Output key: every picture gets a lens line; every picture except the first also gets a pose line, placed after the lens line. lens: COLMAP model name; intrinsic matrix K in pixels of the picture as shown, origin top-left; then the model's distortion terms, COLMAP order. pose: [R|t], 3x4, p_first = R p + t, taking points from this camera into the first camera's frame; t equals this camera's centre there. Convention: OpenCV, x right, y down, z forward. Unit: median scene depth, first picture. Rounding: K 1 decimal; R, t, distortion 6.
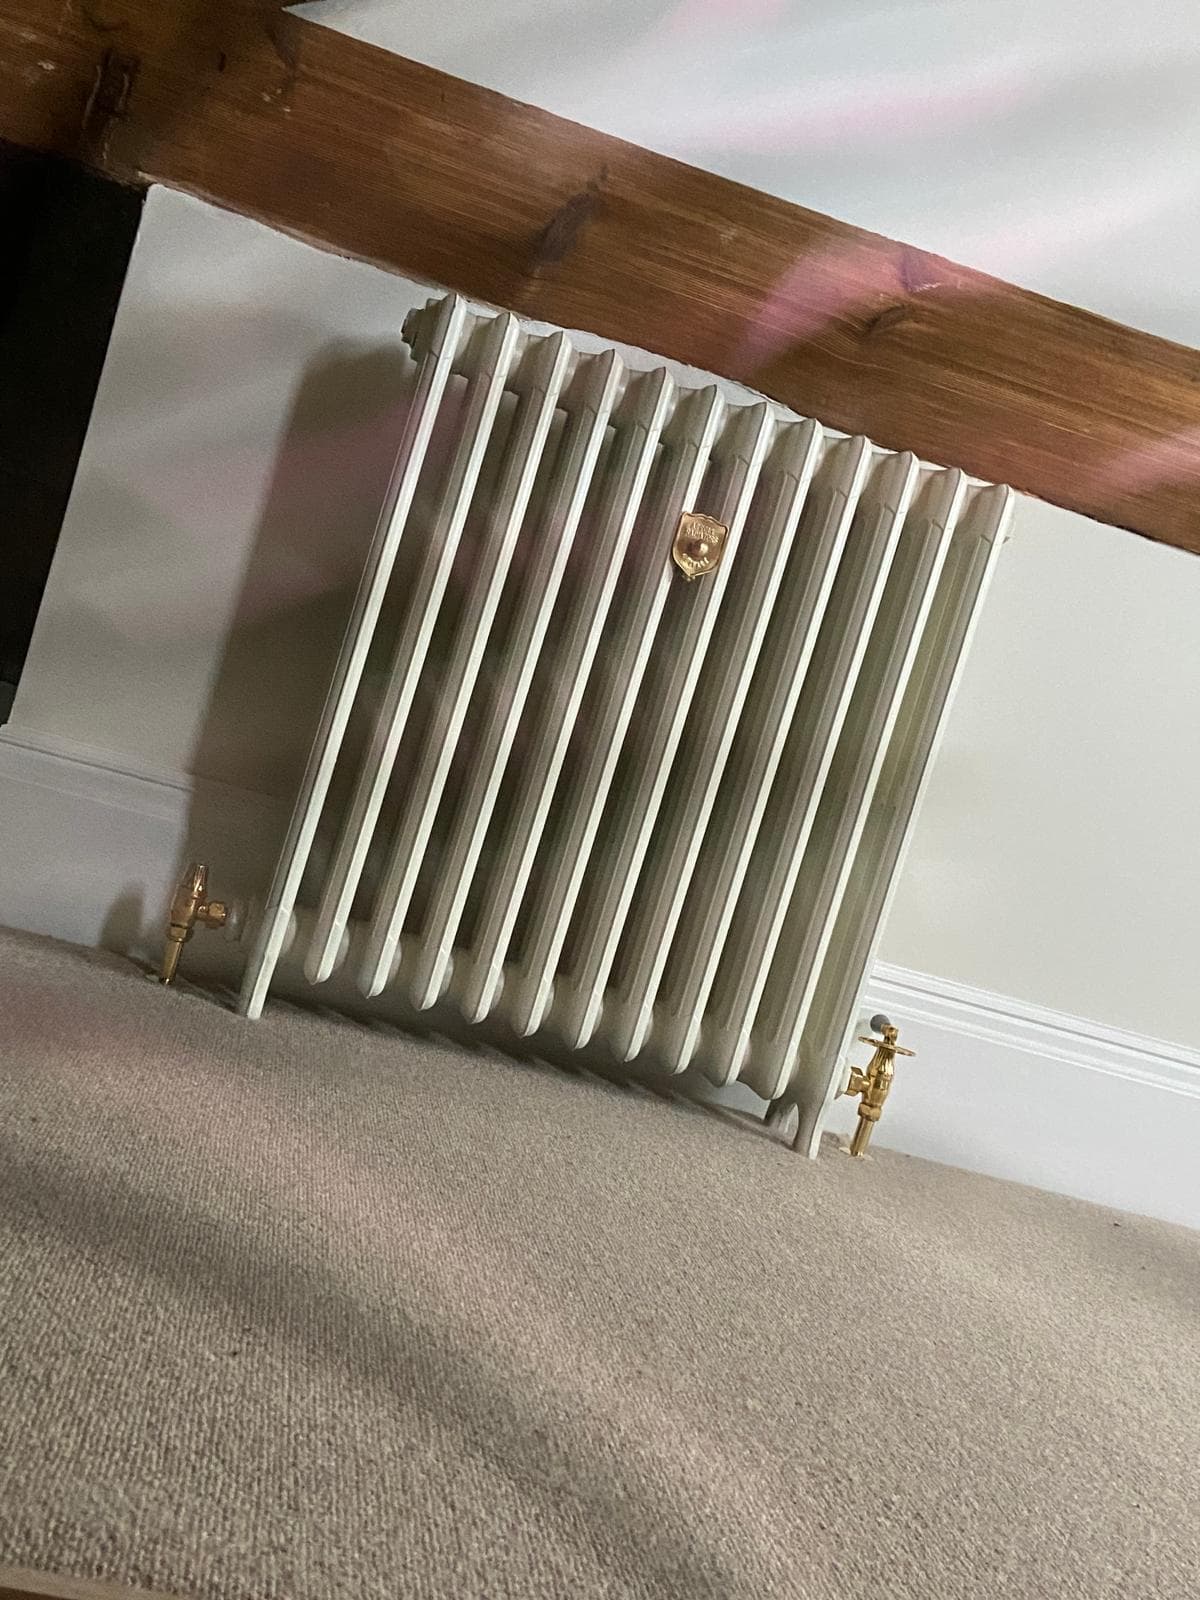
lens RADIAL K [[2468.8, 0, 600.0], [0, 2468.8, 800.0], [0, 0, 1]] dist [0.096727, 0.137323]
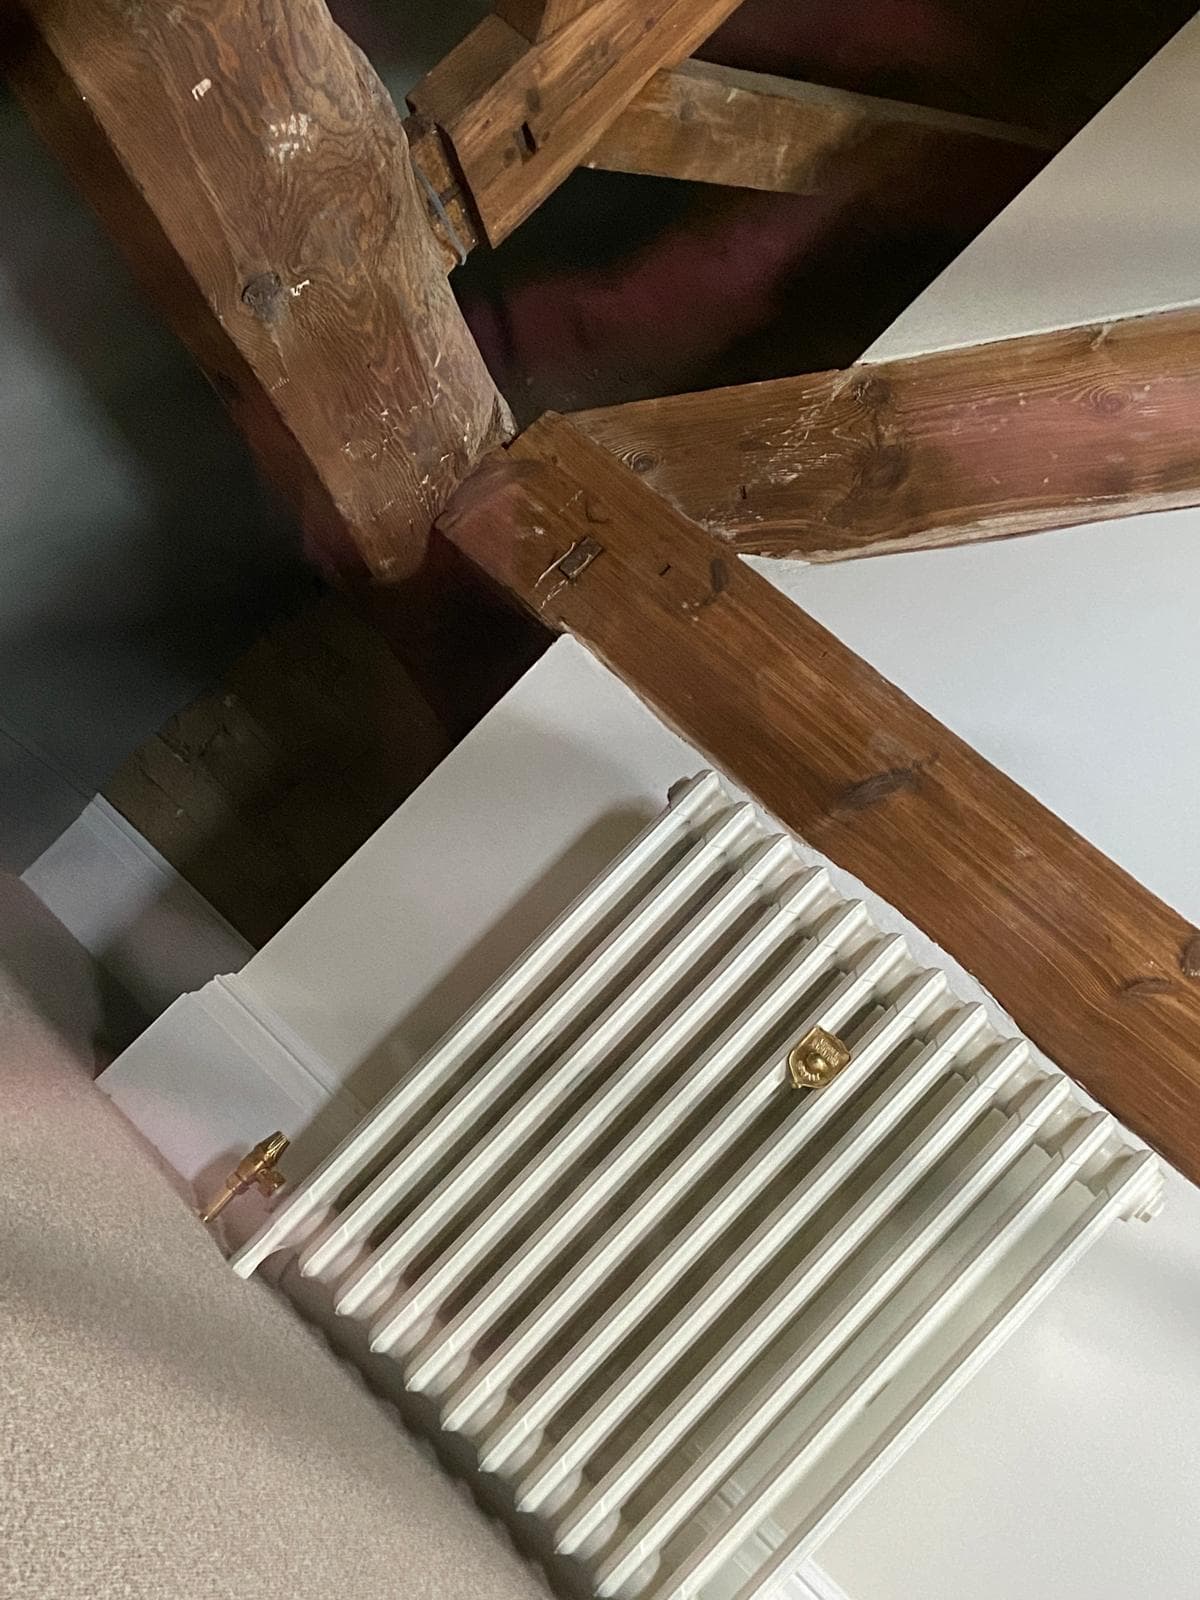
lens RADIAL K [[2468.8, 0, 600.0], [0, 2468.8, 800.0], [0, 0, 1]] dist [0.096727, 0.137323]
pose [[0.756982, 0.266085, -0.596806, 0.548799], [-0.518097, 0.800970, -0.300037, 0.160881], [0.398188, 0.536326, 0.744178, 0.162486]]
